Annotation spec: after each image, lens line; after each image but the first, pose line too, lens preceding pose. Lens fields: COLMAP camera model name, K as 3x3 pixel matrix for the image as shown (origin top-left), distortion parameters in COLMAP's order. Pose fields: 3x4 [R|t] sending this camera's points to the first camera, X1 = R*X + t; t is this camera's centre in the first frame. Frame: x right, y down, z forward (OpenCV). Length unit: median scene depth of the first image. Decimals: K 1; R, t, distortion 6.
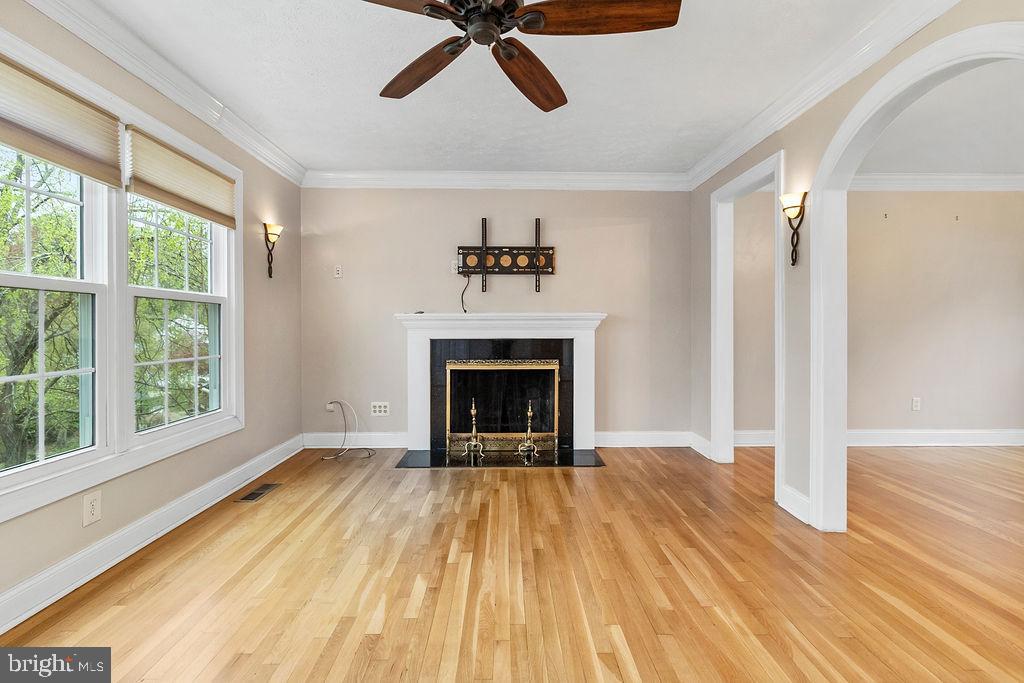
lens RADIAL K [[473.3, 0, 503.8], [0, 473.3, 332.5], [0, 0, 1]] dist [0.003849, -0.001169]
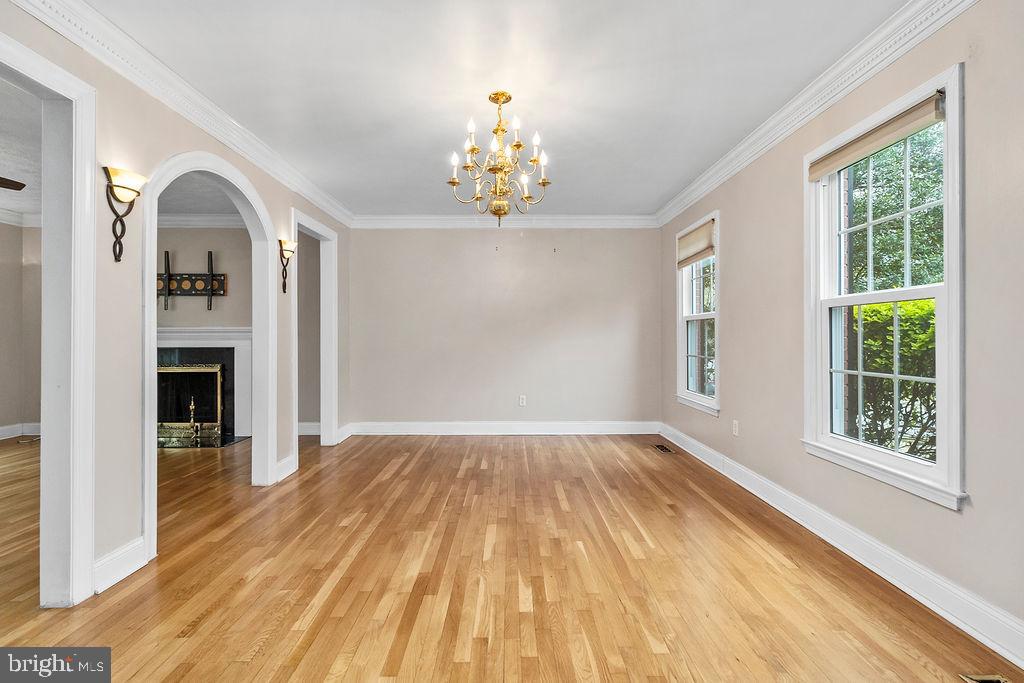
lens RADIAL K [[473.3, 0, 517.7], [0, 473.3, 339.8], [0, 0, 1]] dist [0.003849, -0.001169]
pose [[0.999669, 0.000676, -0.025711, 0.910725], [-0.001053, 0.999892, -0.014627, 0.010298], [0.025698, 0.014649, 0.999562, -0.225328]]
